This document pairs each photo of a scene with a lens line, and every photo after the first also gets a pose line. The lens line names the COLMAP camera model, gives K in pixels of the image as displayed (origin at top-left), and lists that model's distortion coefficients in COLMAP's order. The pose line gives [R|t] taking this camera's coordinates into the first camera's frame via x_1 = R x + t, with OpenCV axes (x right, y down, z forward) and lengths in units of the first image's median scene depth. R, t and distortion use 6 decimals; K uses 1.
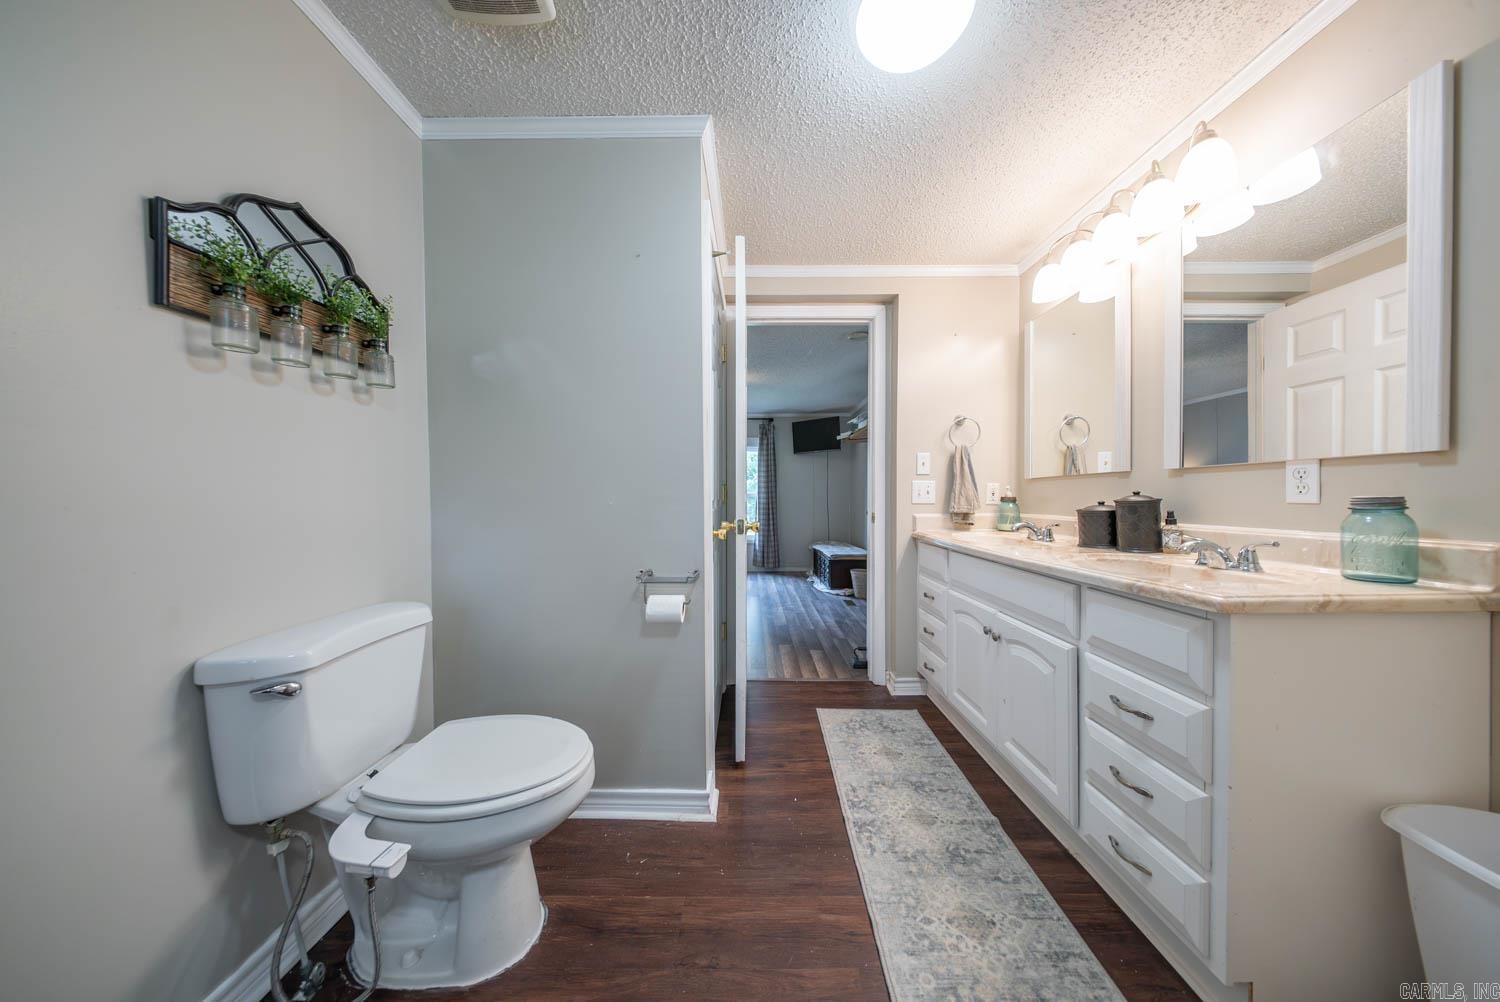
lens RADIAL K [[442.9, 0, 750.6], [0, 442.9, 500.7], [0, 0, 1]] dist [0.003587, -0.000952]
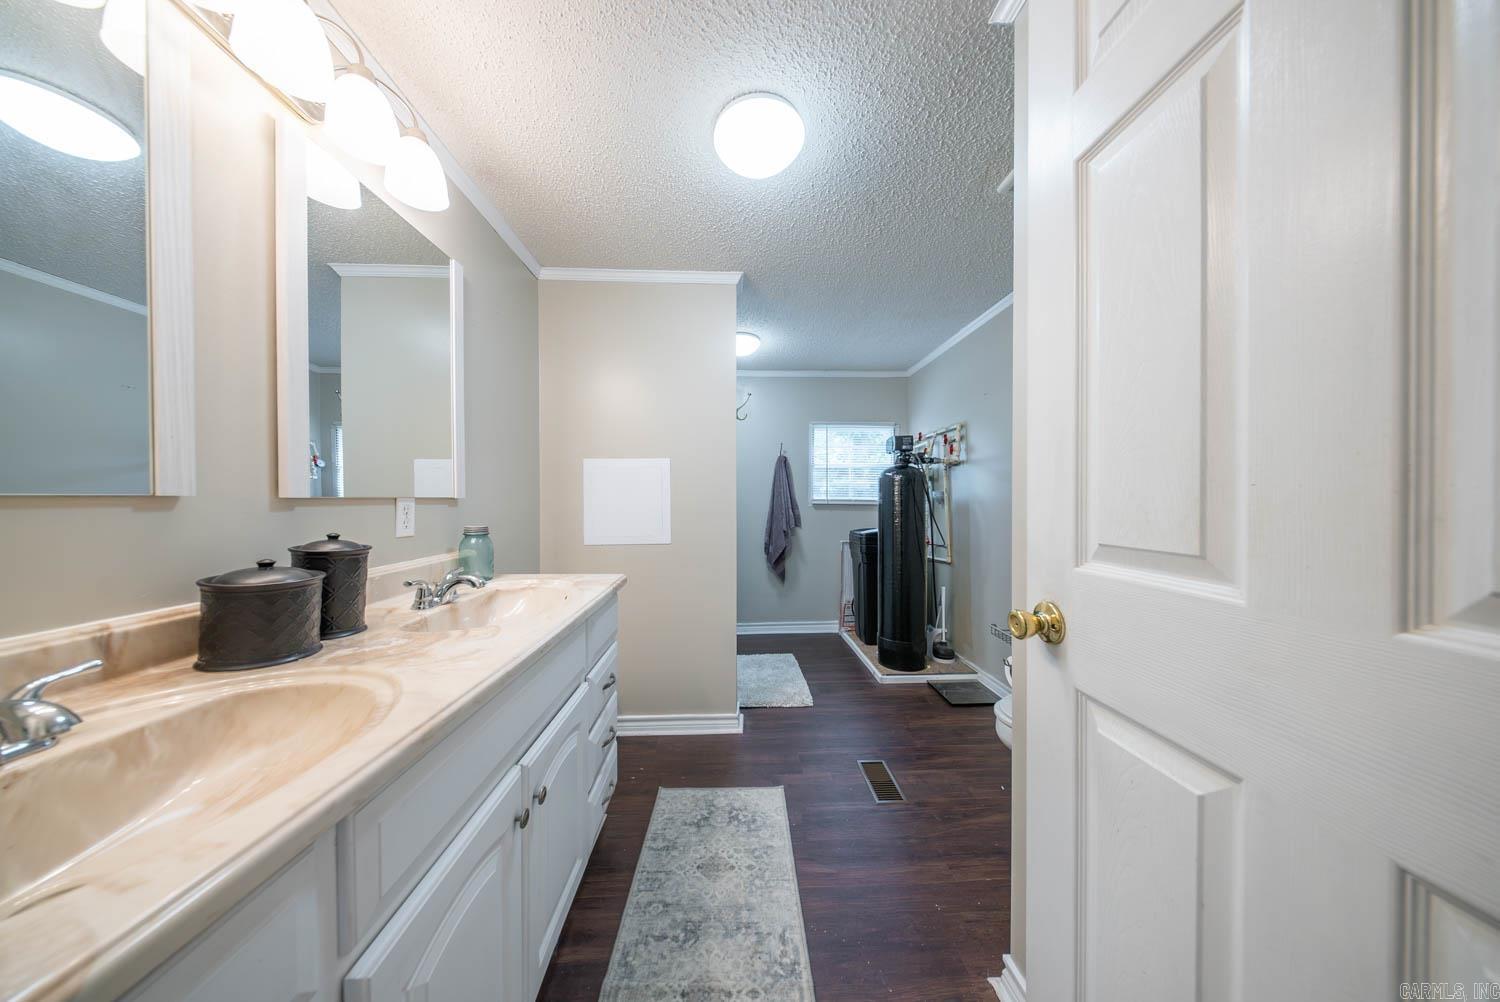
lens RADIAL K [[442.9, 0, 742.3], [0, 442.9, 500.0], [0, 0, 1]] dist [0.003587, -0.000952]
pose [[-0.999636, 0.004505, -0.026603, 0.414089], [0.004213, 0.999930, 0.011022, -0.092912], [0.026651, 0.010906, -0.999585, 2.063507]]
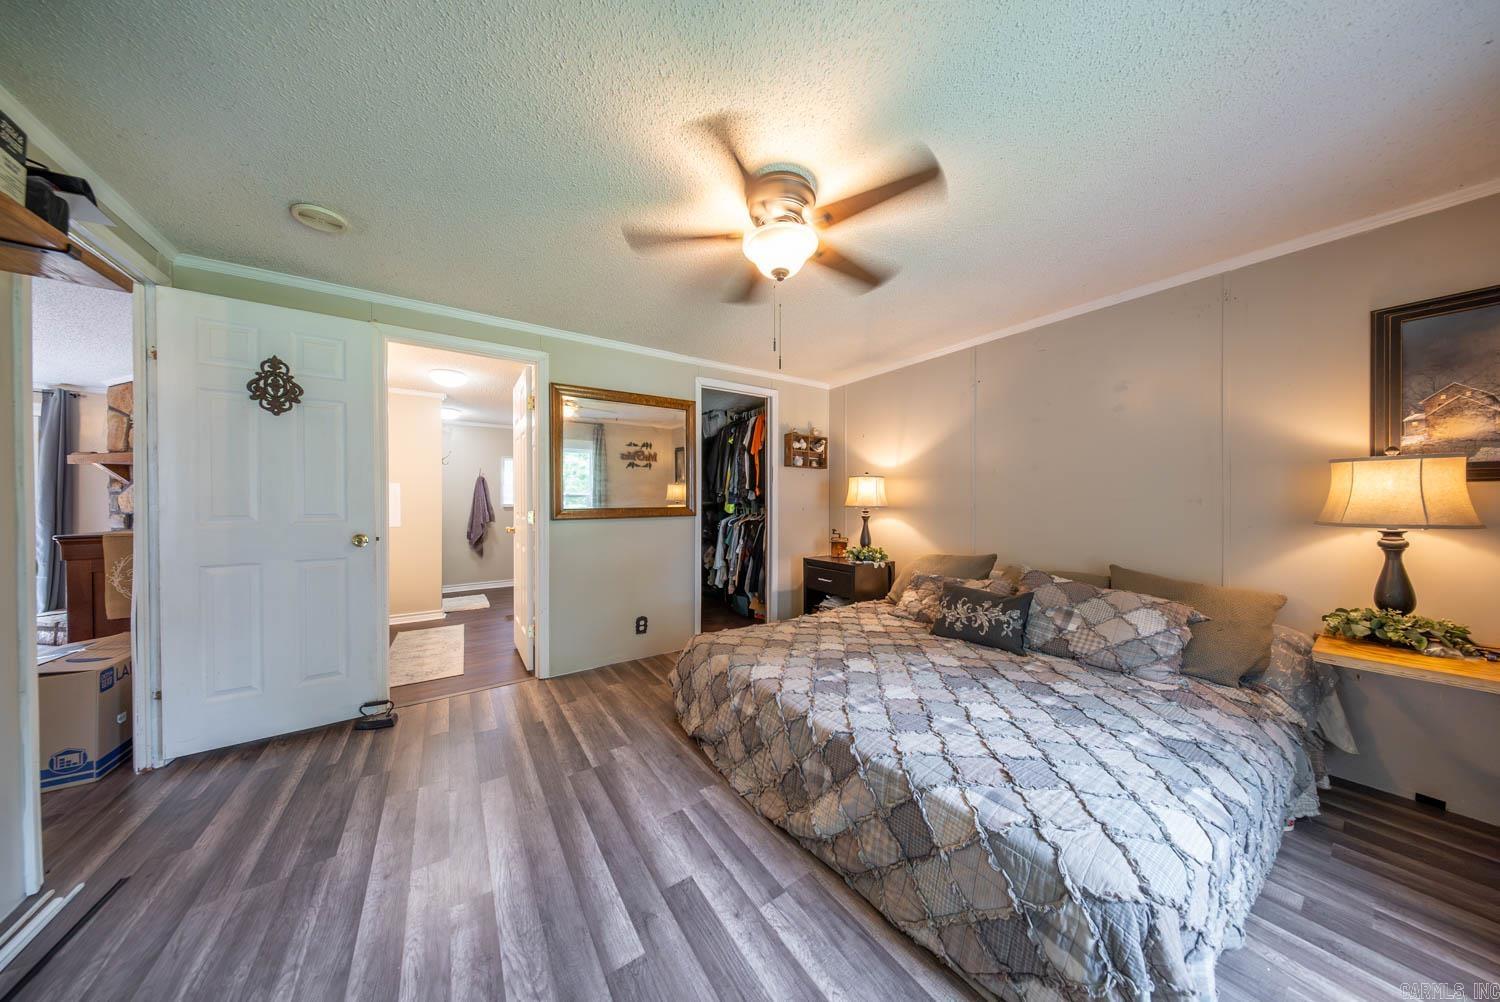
lens RADIAL K [[442.9, 0, 744.3], [0, 442.9, 503.5], [0, 0, 1]] dist [0.003587, -0.000952]
pose [[-0.838305, 0.012578, -0.545057, 0.281140], [0.005481, 0.999878, 0.014645, -0.119533], [0.545174, 0.009289, -0.838271, 4.492029]]
